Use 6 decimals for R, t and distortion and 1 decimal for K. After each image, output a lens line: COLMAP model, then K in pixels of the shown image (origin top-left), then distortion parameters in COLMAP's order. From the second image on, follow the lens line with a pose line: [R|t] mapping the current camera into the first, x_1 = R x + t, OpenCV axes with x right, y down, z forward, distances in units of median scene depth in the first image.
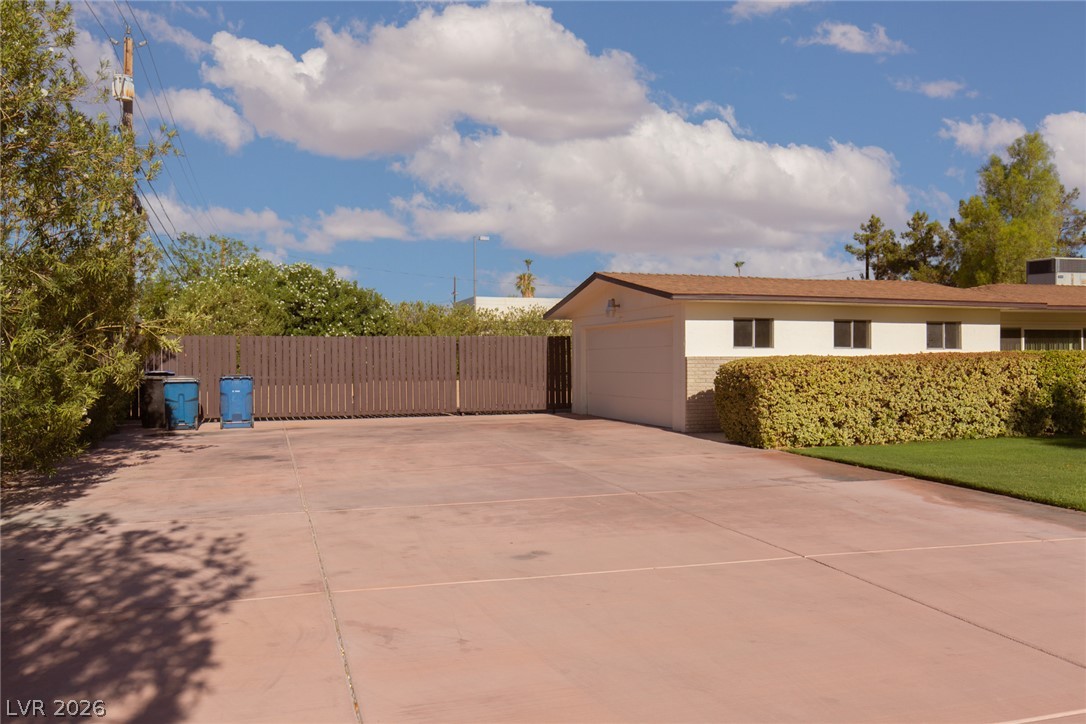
lens RADIAL K [[864.9, 0, 553.4], [0, 864.9, 357.7], [0, 0, 1]] dist [-0.004071, 0.000375]
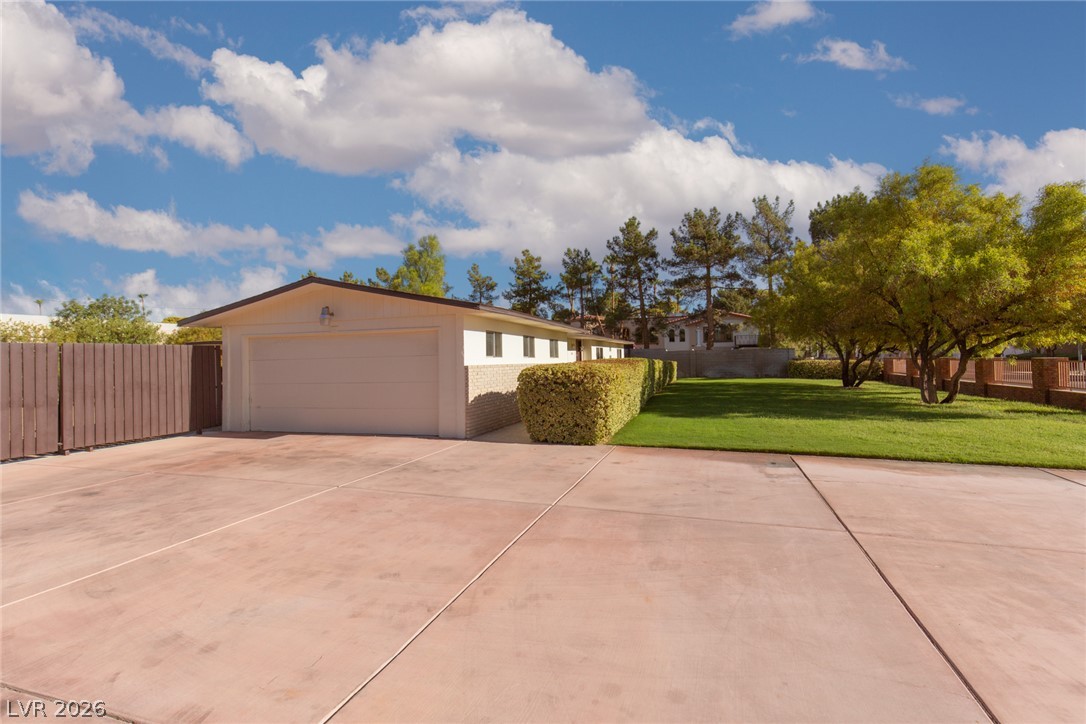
lens RADIAL K [[489.0, 0, 552.6], [0, 489.0, 350.9], [0, 0, 1]] dist [0.009485, -0.002779]
pose [[0.582554, 0.006741, 0.812764, -0.256526], [0.015426, 0.999694, -0.019348, -0.005385], [-0.812646, 0.023810, 0.582271, 0.551671]]
